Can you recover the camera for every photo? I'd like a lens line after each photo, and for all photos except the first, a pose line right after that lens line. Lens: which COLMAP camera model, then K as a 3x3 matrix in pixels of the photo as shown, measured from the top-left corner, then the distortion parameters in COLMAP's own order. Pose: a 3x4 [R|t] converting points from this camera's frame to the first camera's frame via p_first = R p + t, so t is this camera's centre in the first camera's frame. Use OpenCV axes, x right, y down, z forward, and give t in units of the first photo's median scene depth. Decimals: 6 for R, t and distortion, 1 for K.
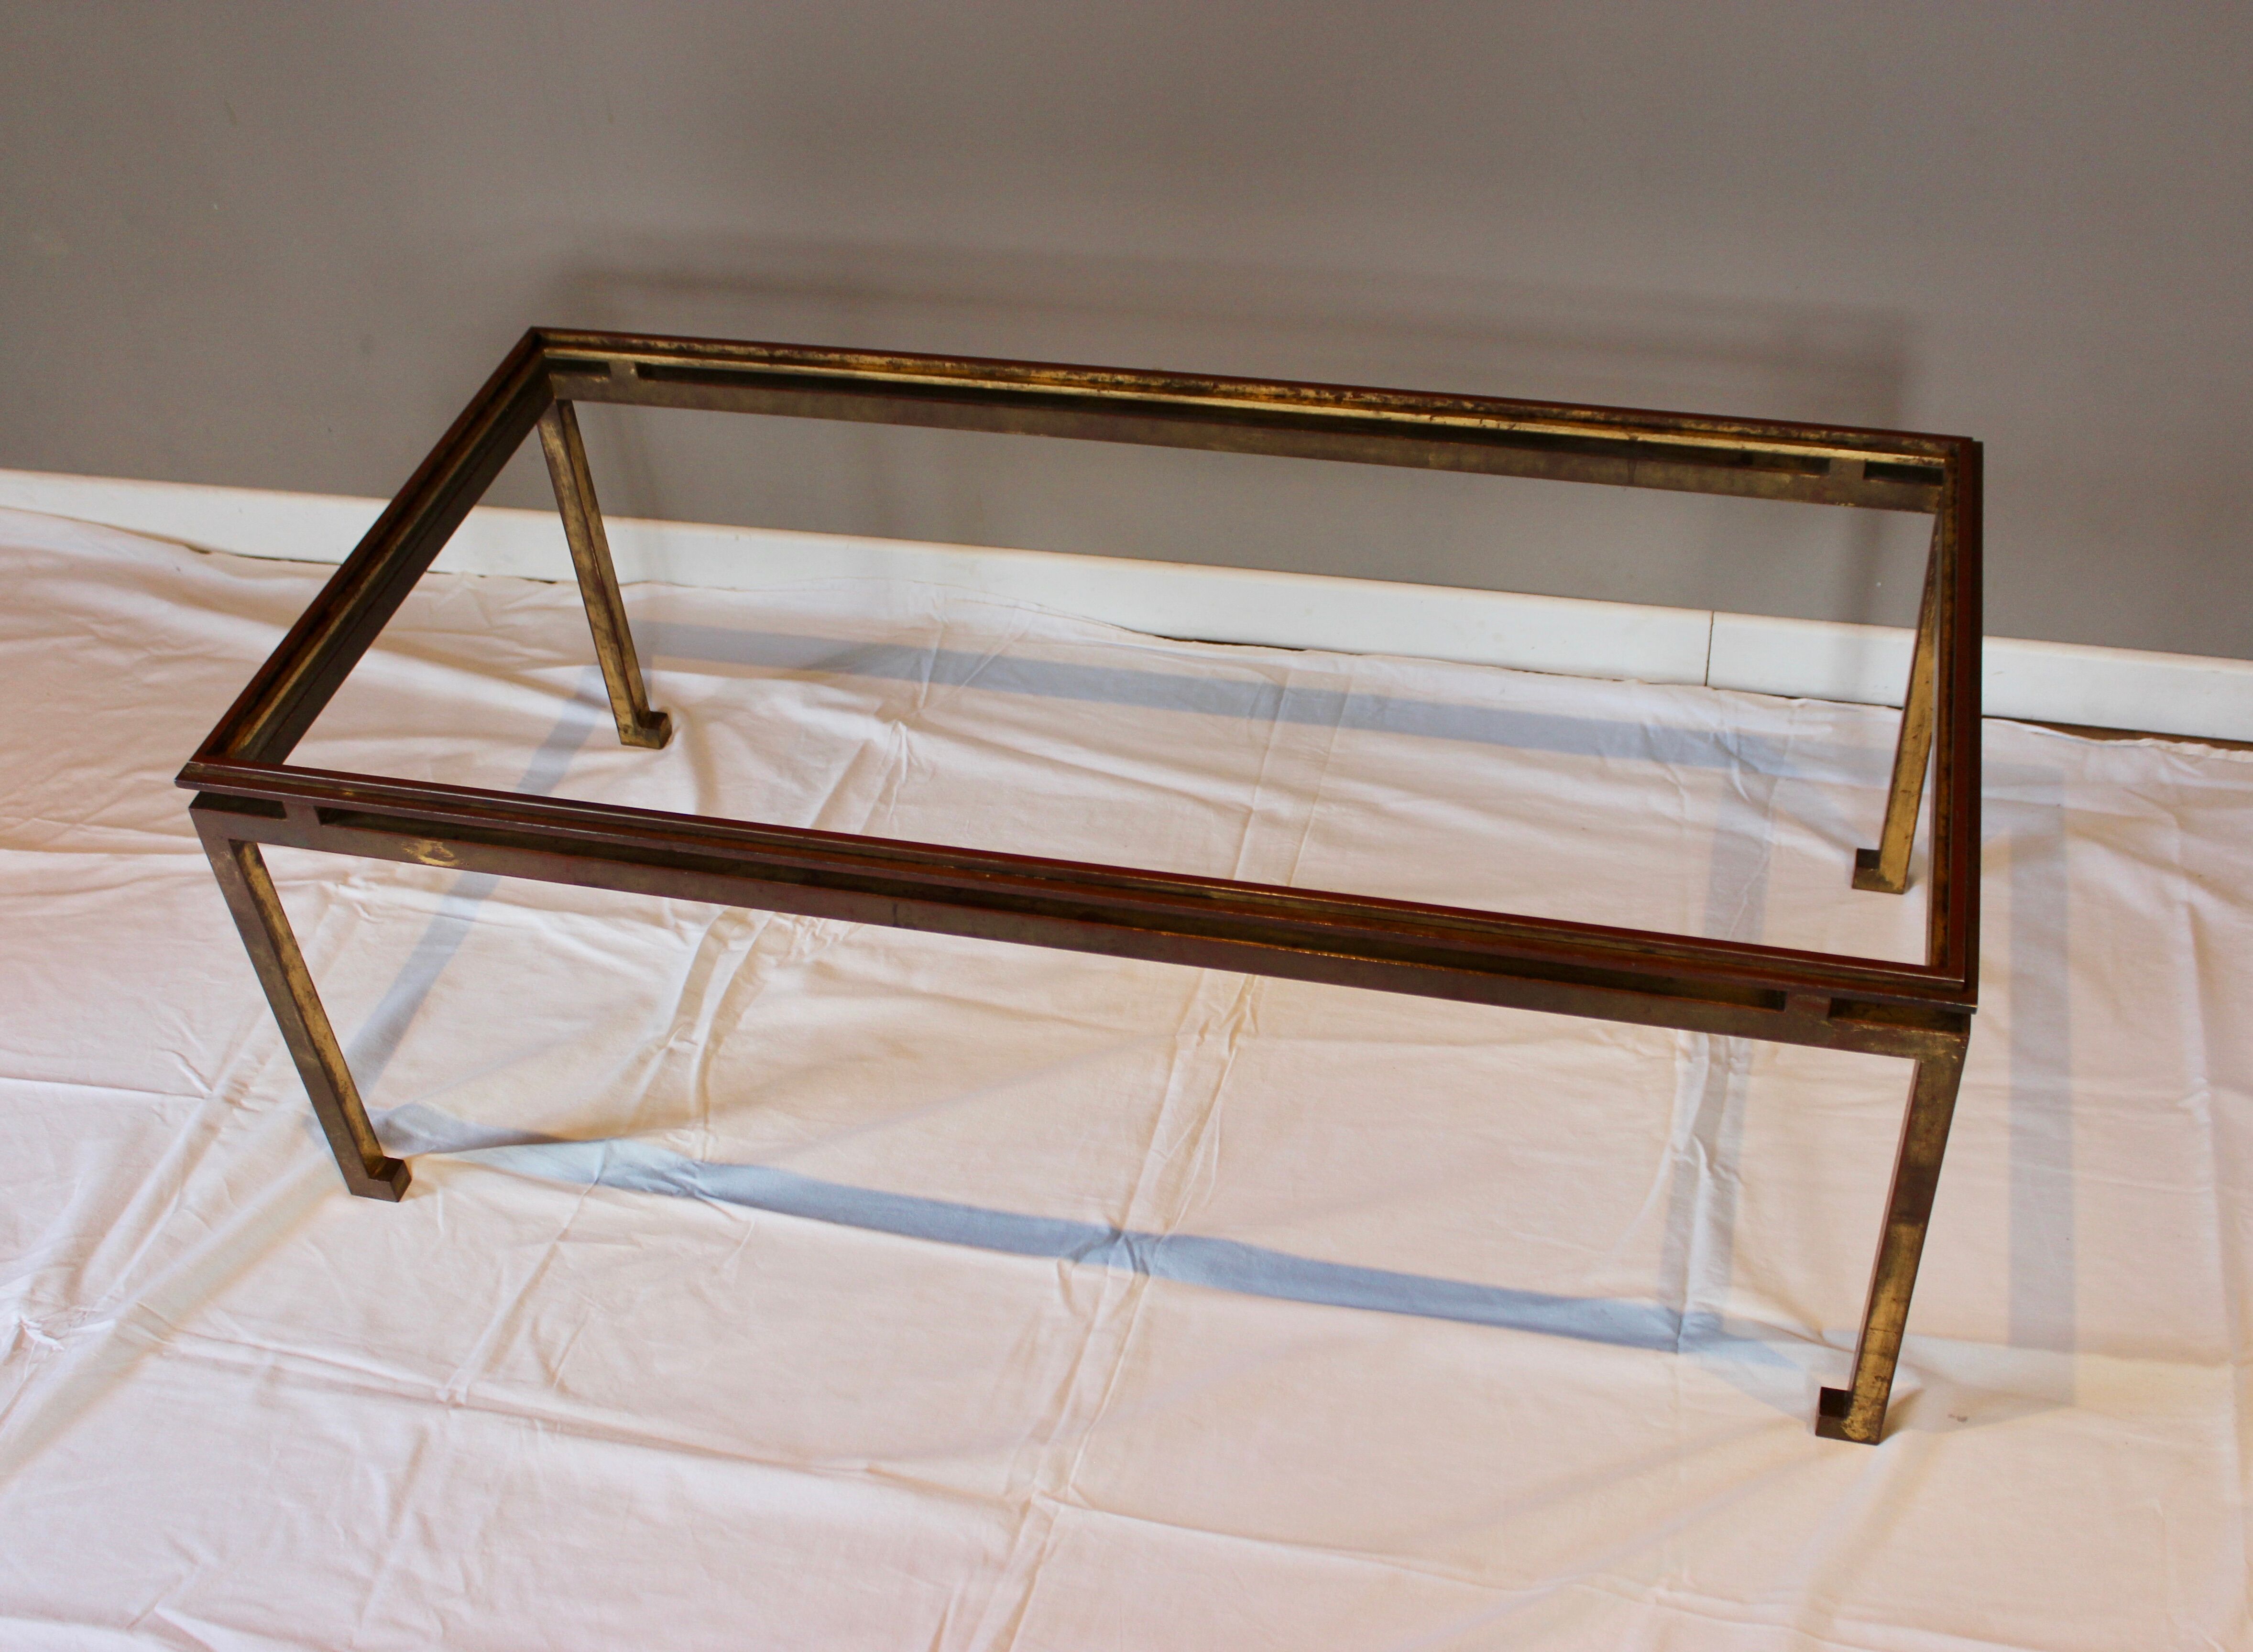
lens RADIAL K [[2501.5, 0, 1129.4], [0, 2501.5, 830.9], [0, 0, 1]] dist [-0.108878, 0.000000]
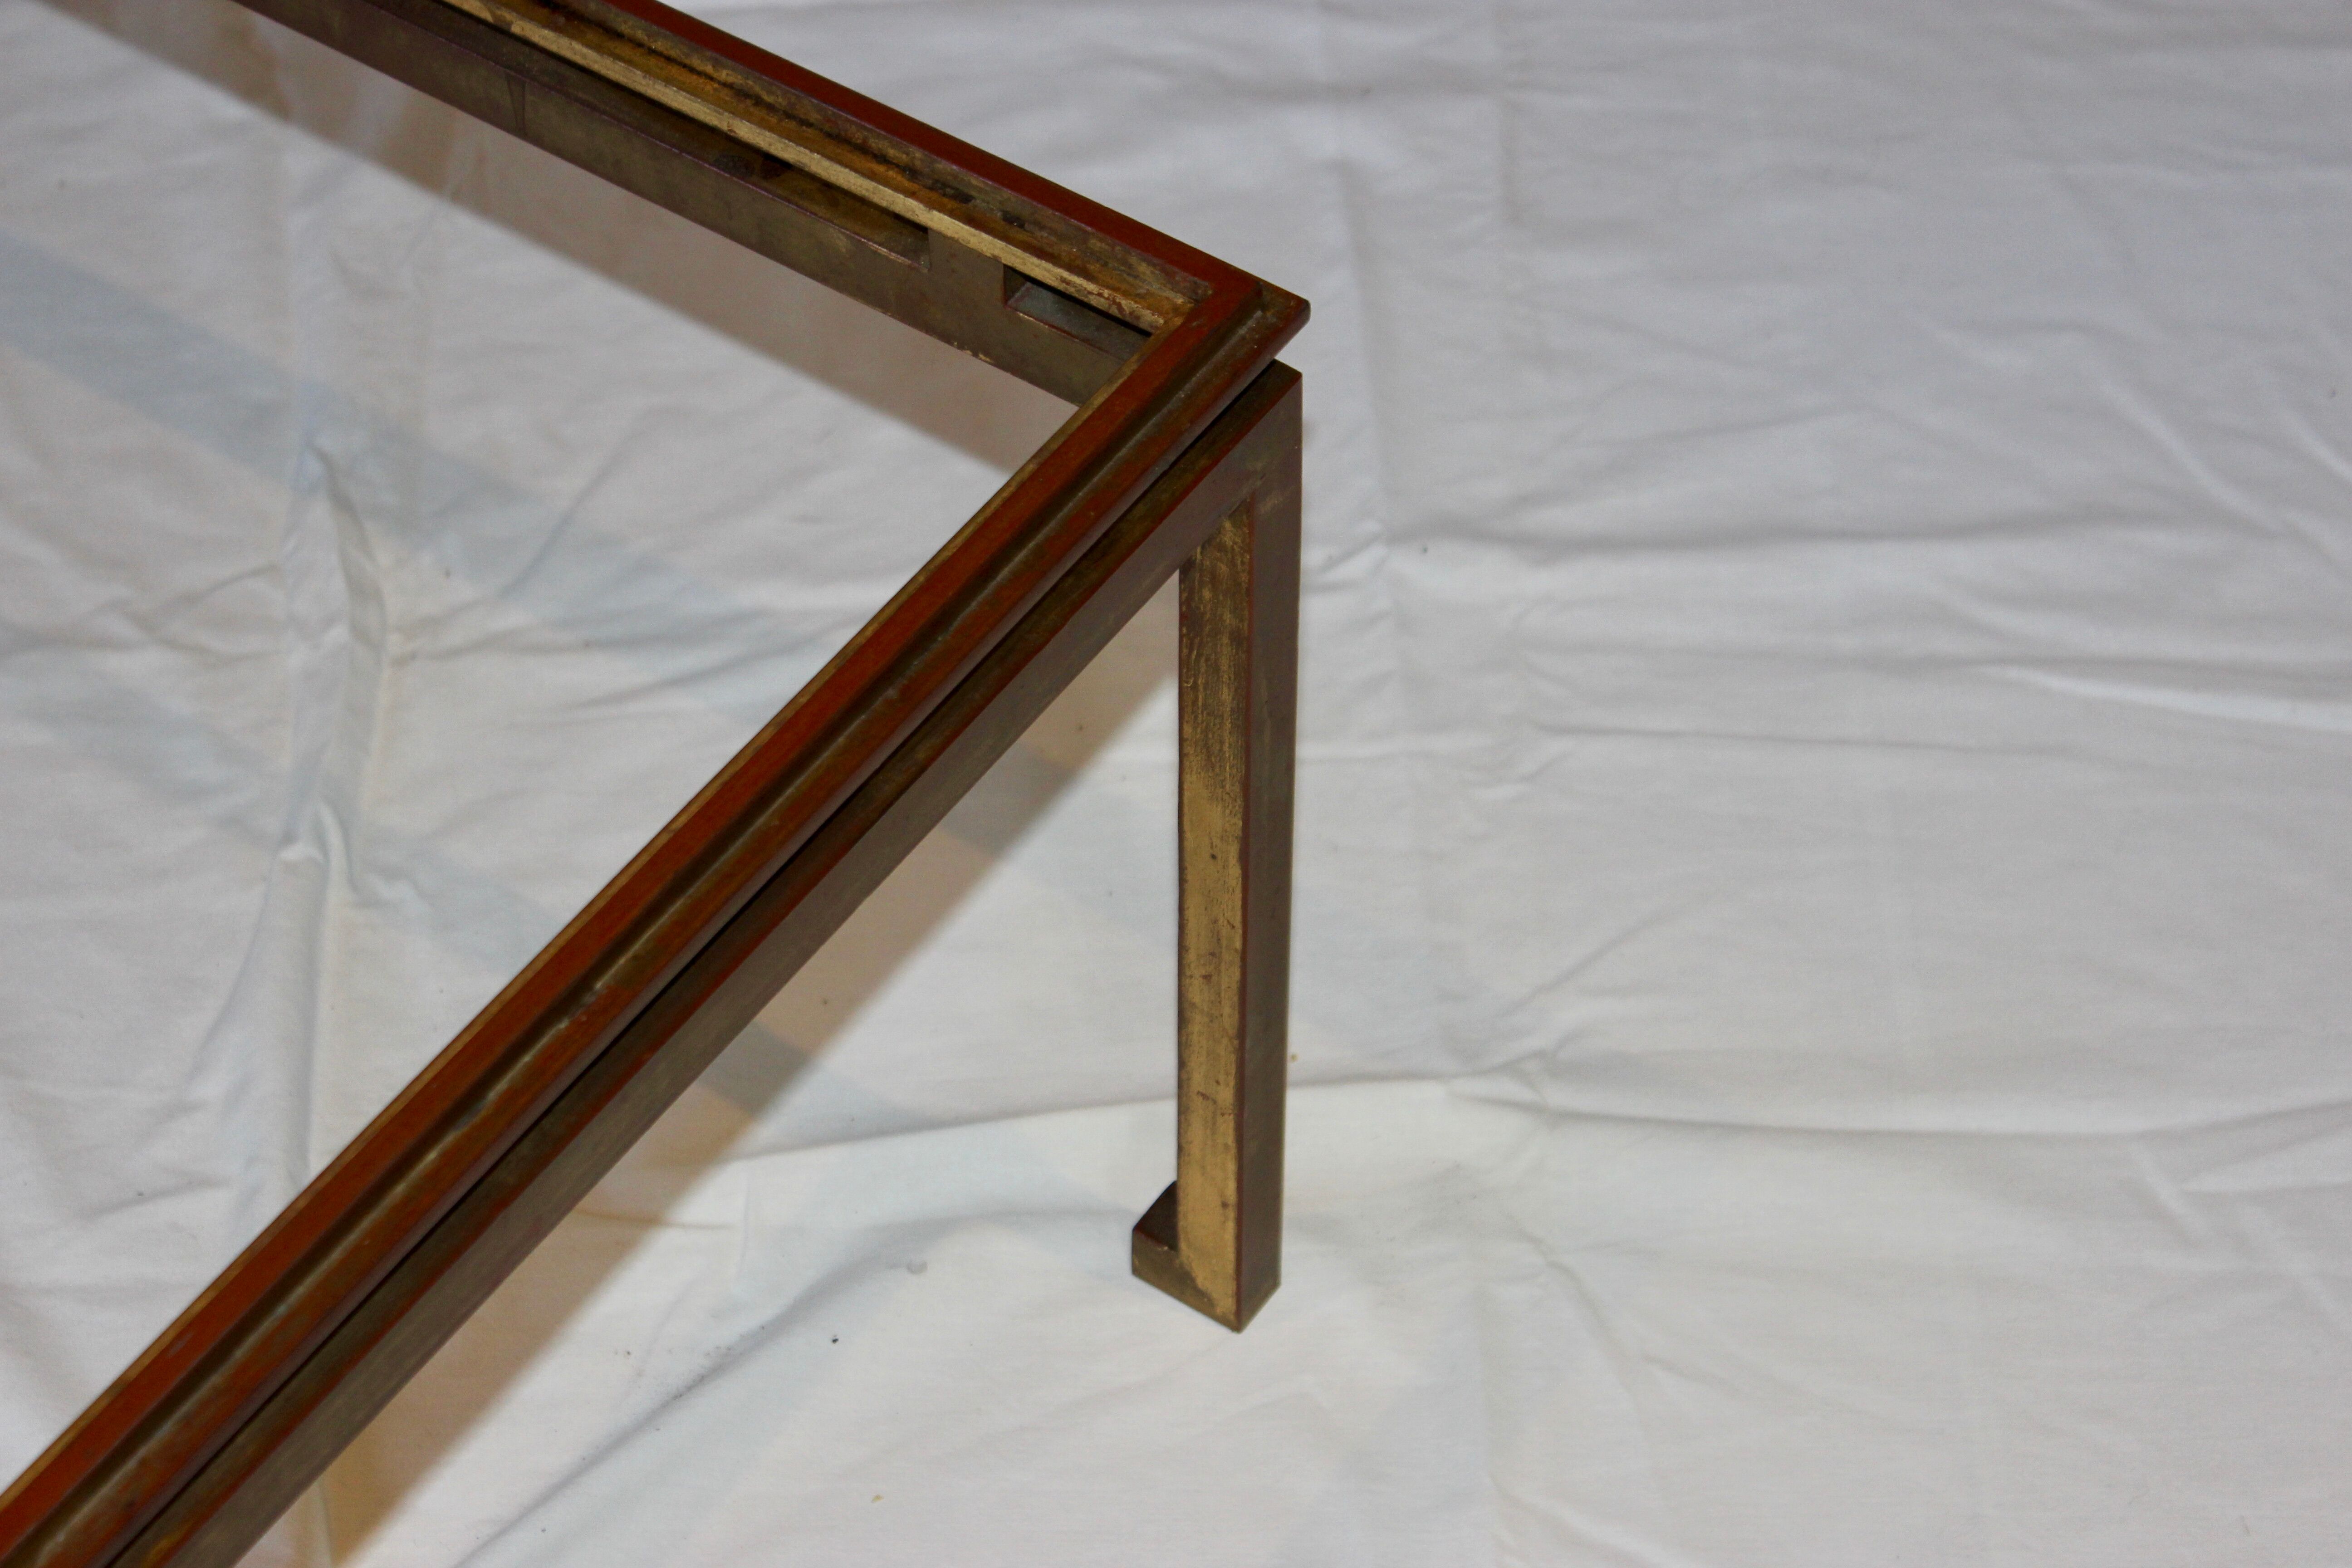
lens RADIAL K [[5293.5, 0, 1179.9], [0, 5293.5, 804.2], [0, 0, 1]] dist [0.058813, 0.000000]
pose [[0.939415, 0.299161, -0.167338, 0.477145], [-0.276748, 0.949983, 0.144717, -0.193631], [0.202262, -0.089639, 0.975220, 0.229944]]
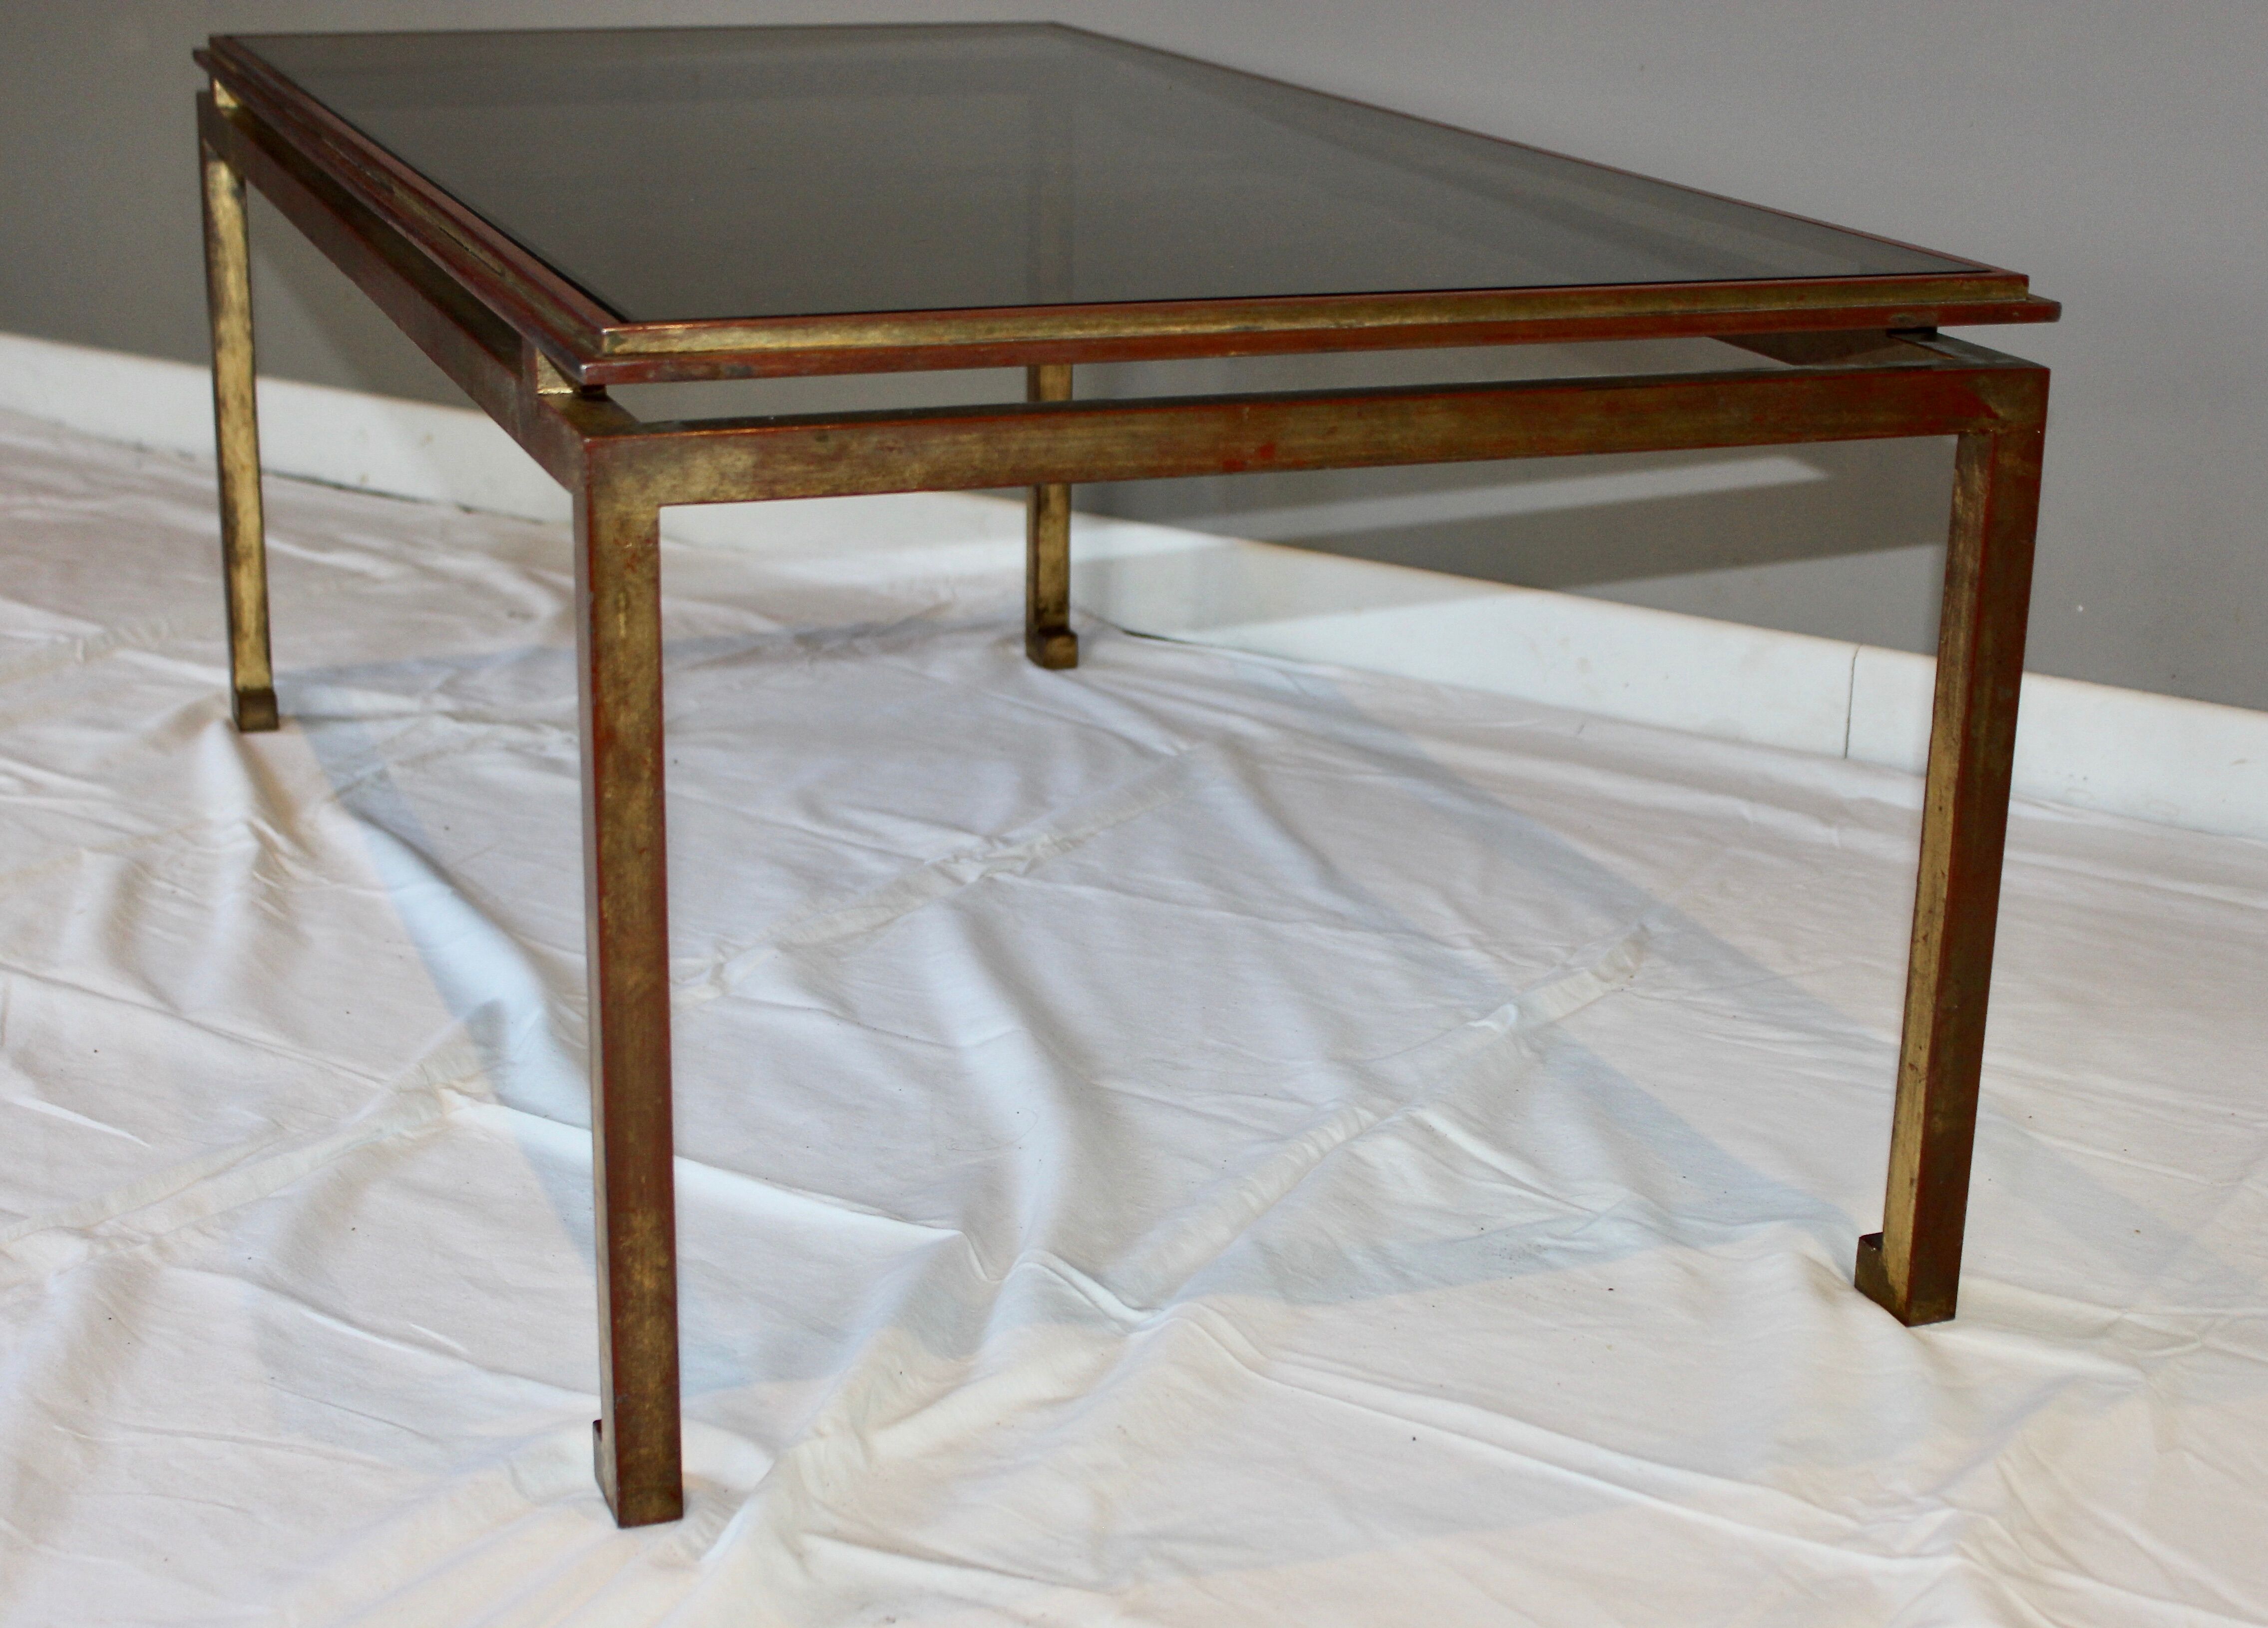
lens RADIAL K [[3530.8, 0, 1123.5], [0, 3530.8, 879.6], [0, 0, 1]] dist [-0.039467, 0.000000]
pose [[0.568203, 0.335833, -0.751240, 0.836802], [-0.594156, 0.799049, -0.092186, 0.130505], [0.569319, 0.498734, 0.653560, 0.448371]]
